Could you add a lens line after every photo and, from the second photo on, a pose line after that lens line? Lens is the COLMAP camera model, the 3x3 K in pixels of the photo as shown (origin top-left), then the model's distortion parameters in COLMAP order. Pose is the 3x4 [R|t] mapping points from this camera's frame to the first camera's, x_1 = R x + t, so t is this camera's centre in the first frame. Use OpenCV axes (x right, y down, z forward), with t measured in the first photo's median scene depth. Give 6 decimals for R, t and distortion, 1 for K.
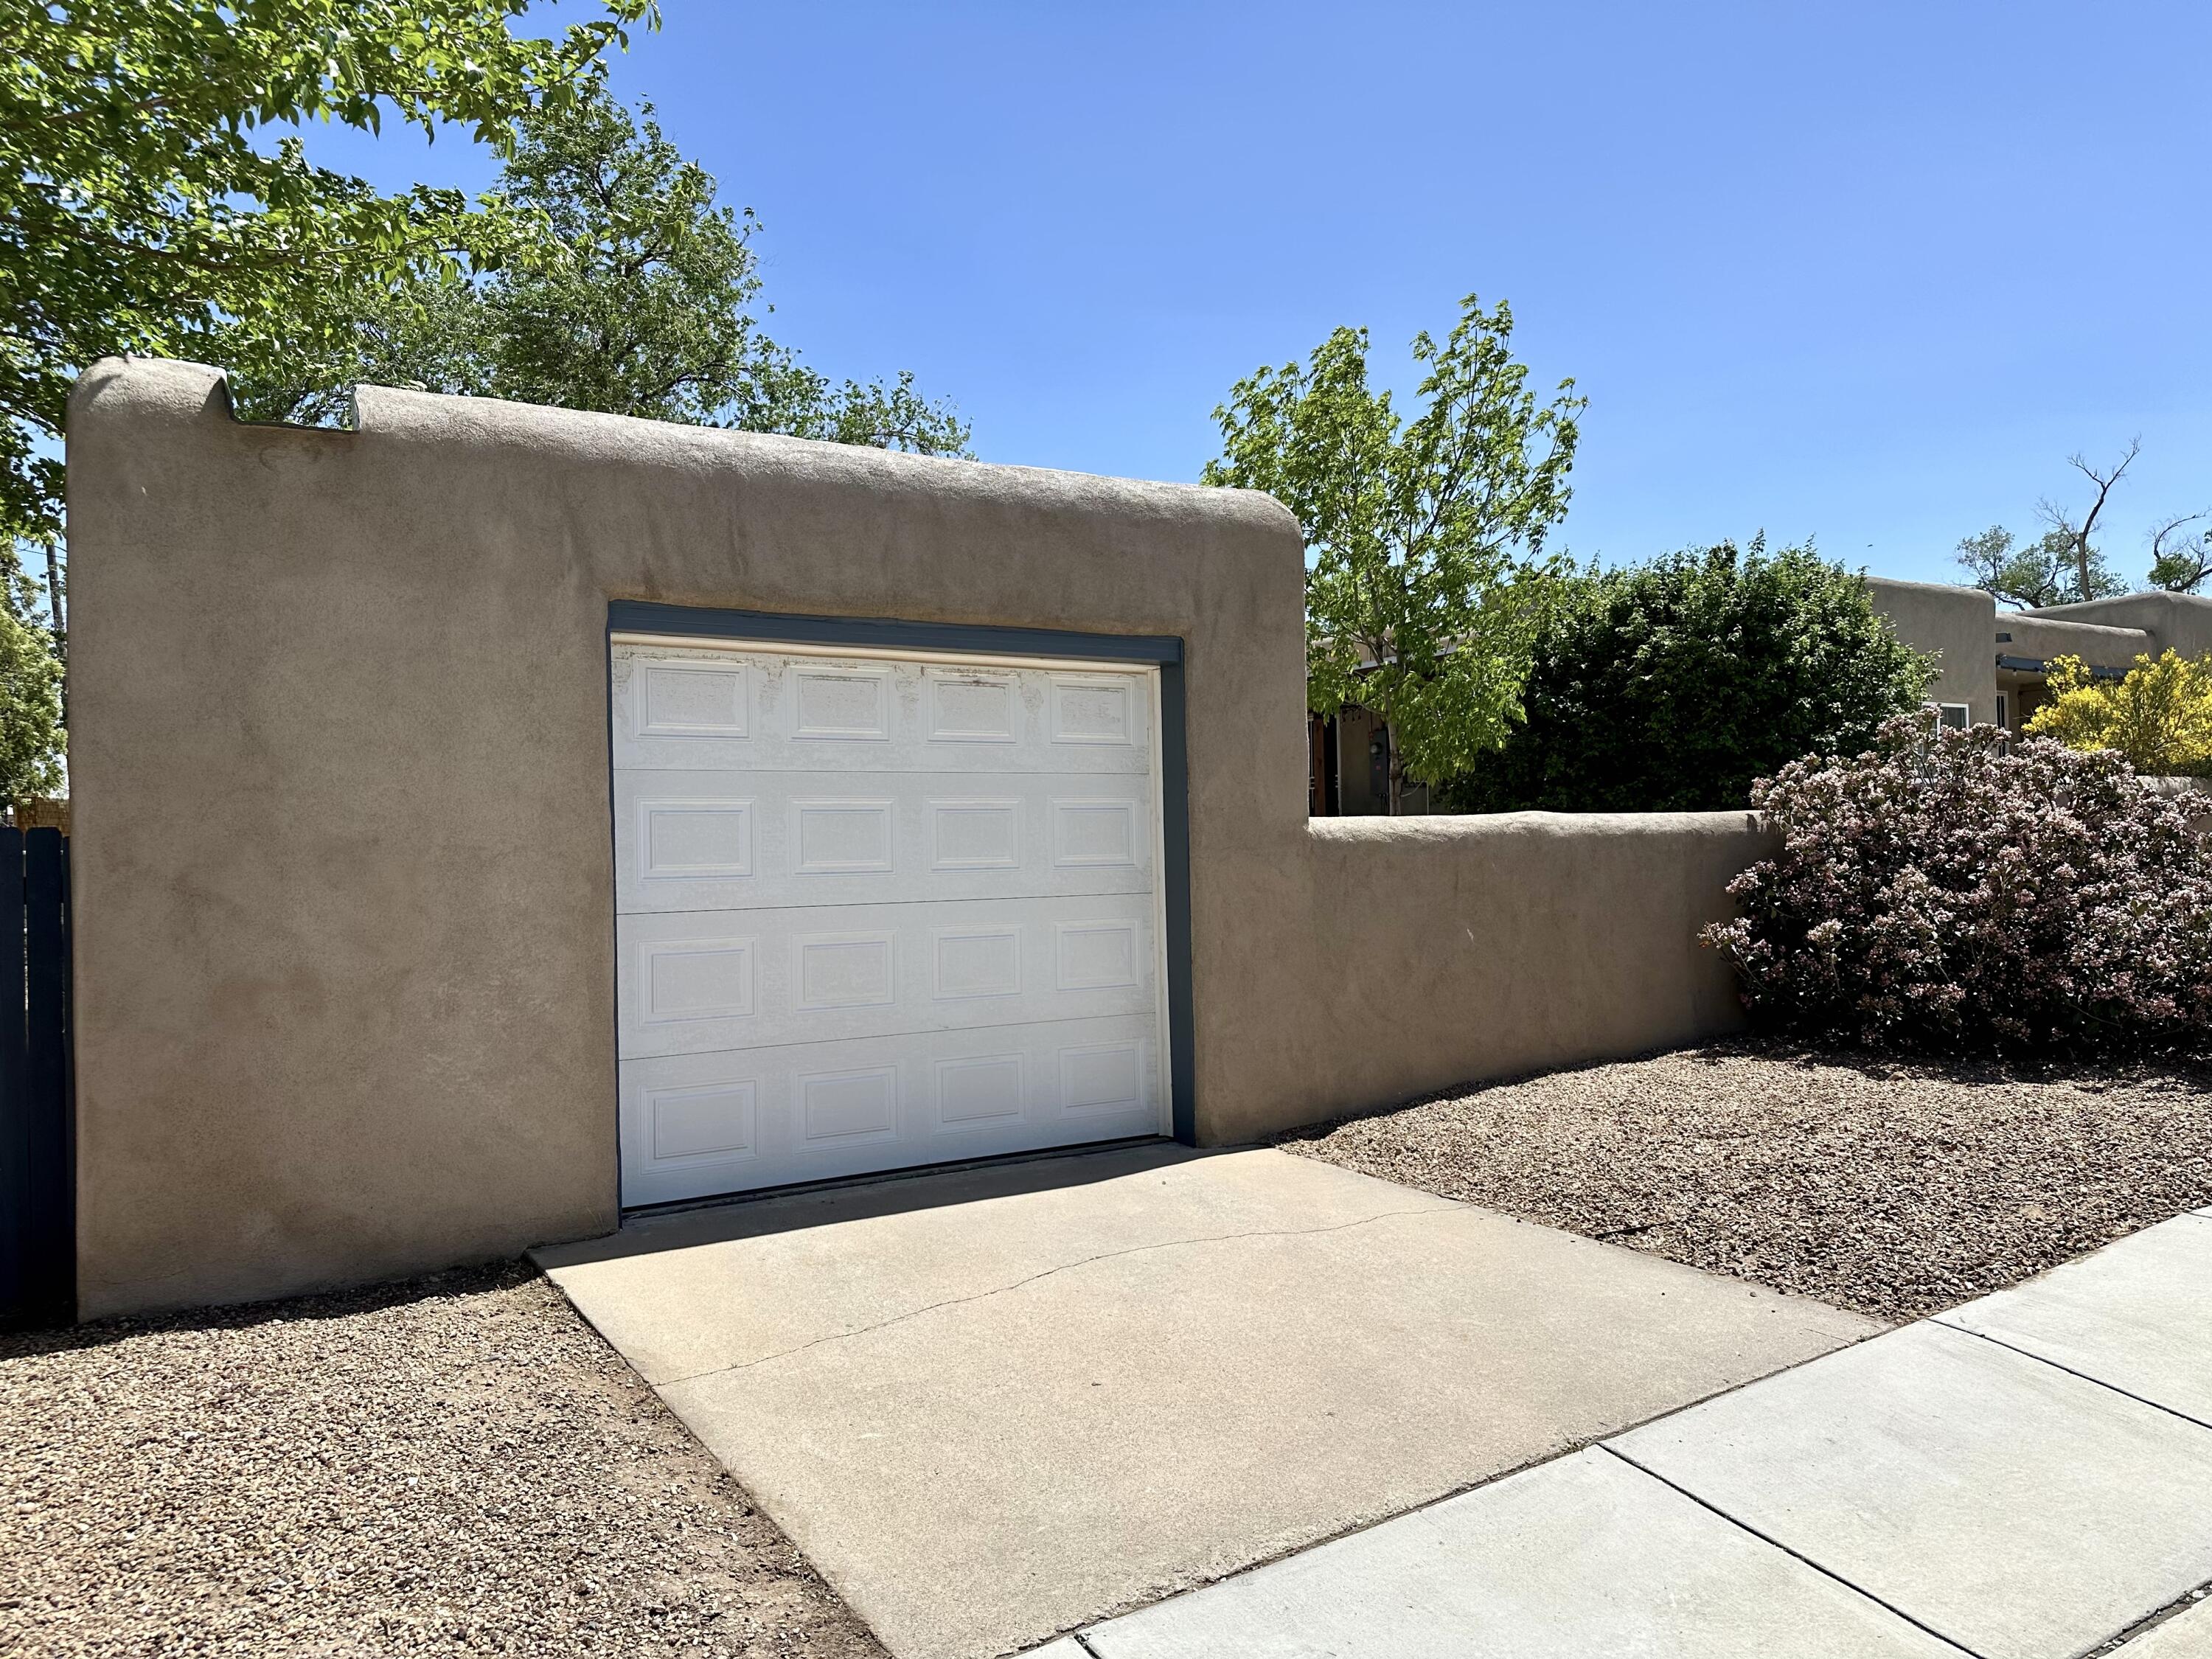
lens RADIAL K [[1548.7, 0, 1105.3], [0, 1548.7, 819.7], [0, 0, 1]] dist [0.083545, -0.112957]
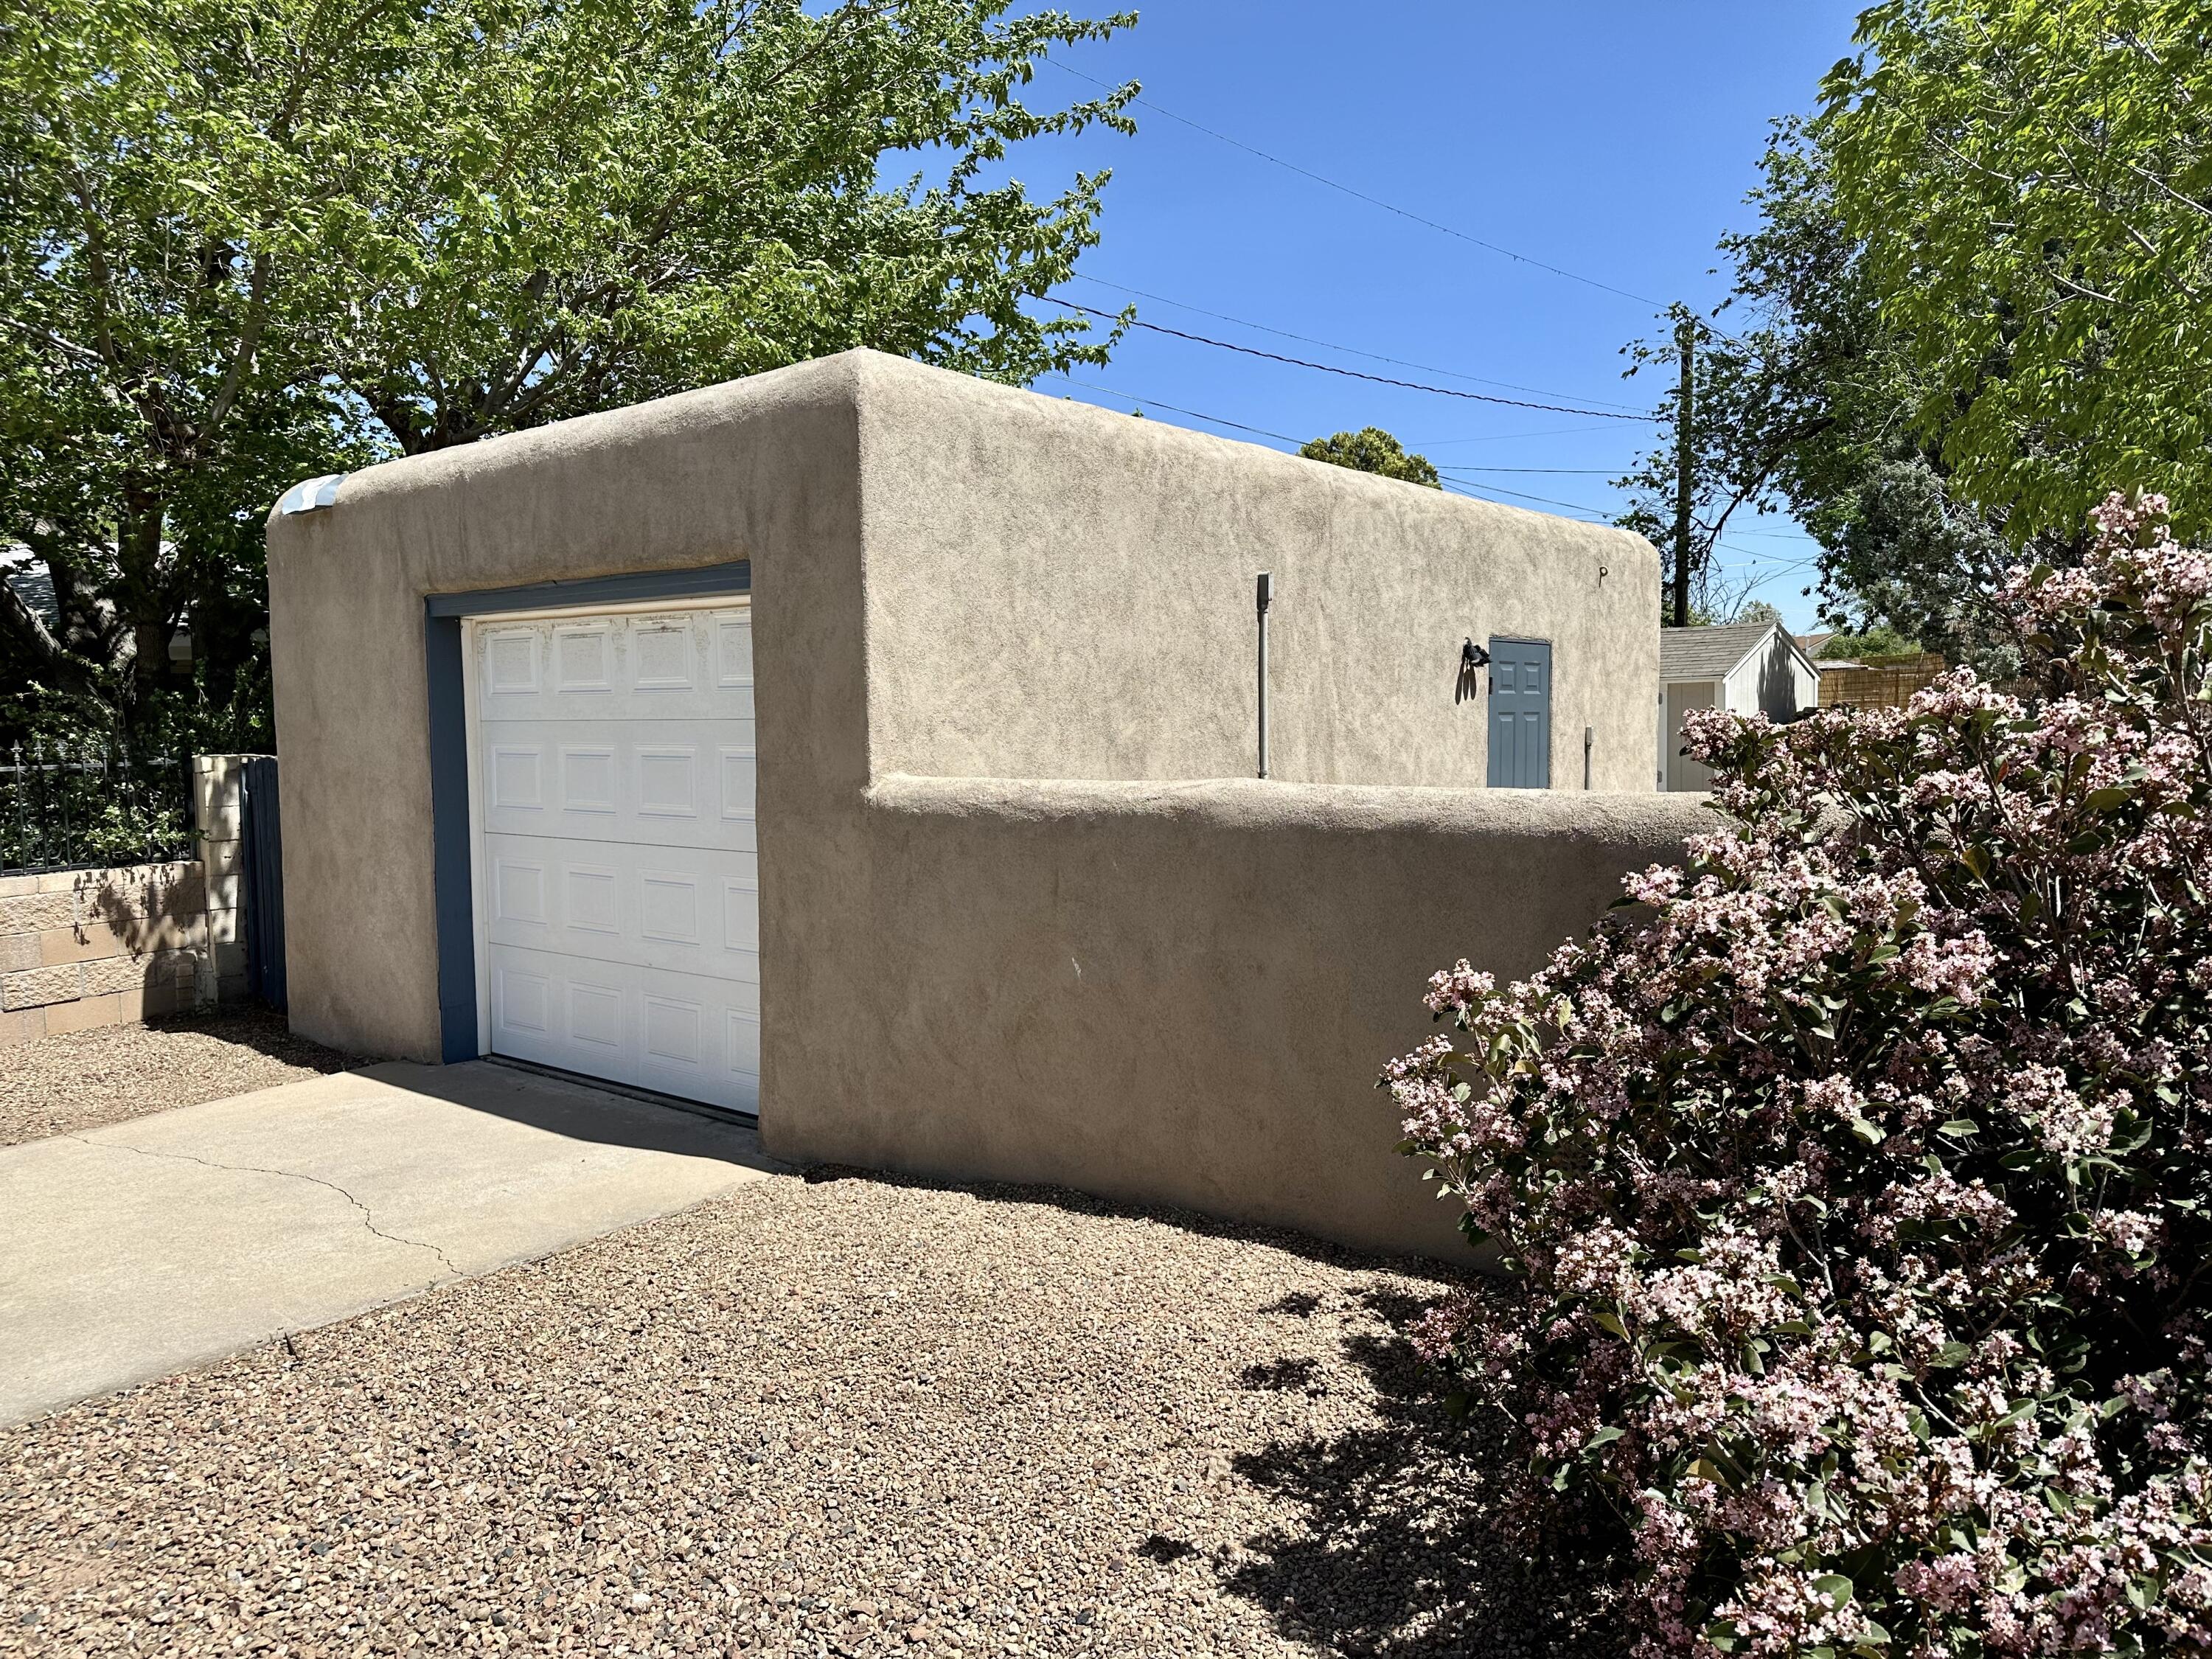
lens RADIAL K [[1548.7, 0, 1105.3], [0, 1548.7, 838.9], [0, 0, 1]] dist [0.083545, -0.112957]
pose [[0.350454, 0.087913, -0.932445, 0.893047], [0.014817, 0.994940, 0.099375, -0.046038], [0.936463, -0.048643, 0.347378, 0.846365]]
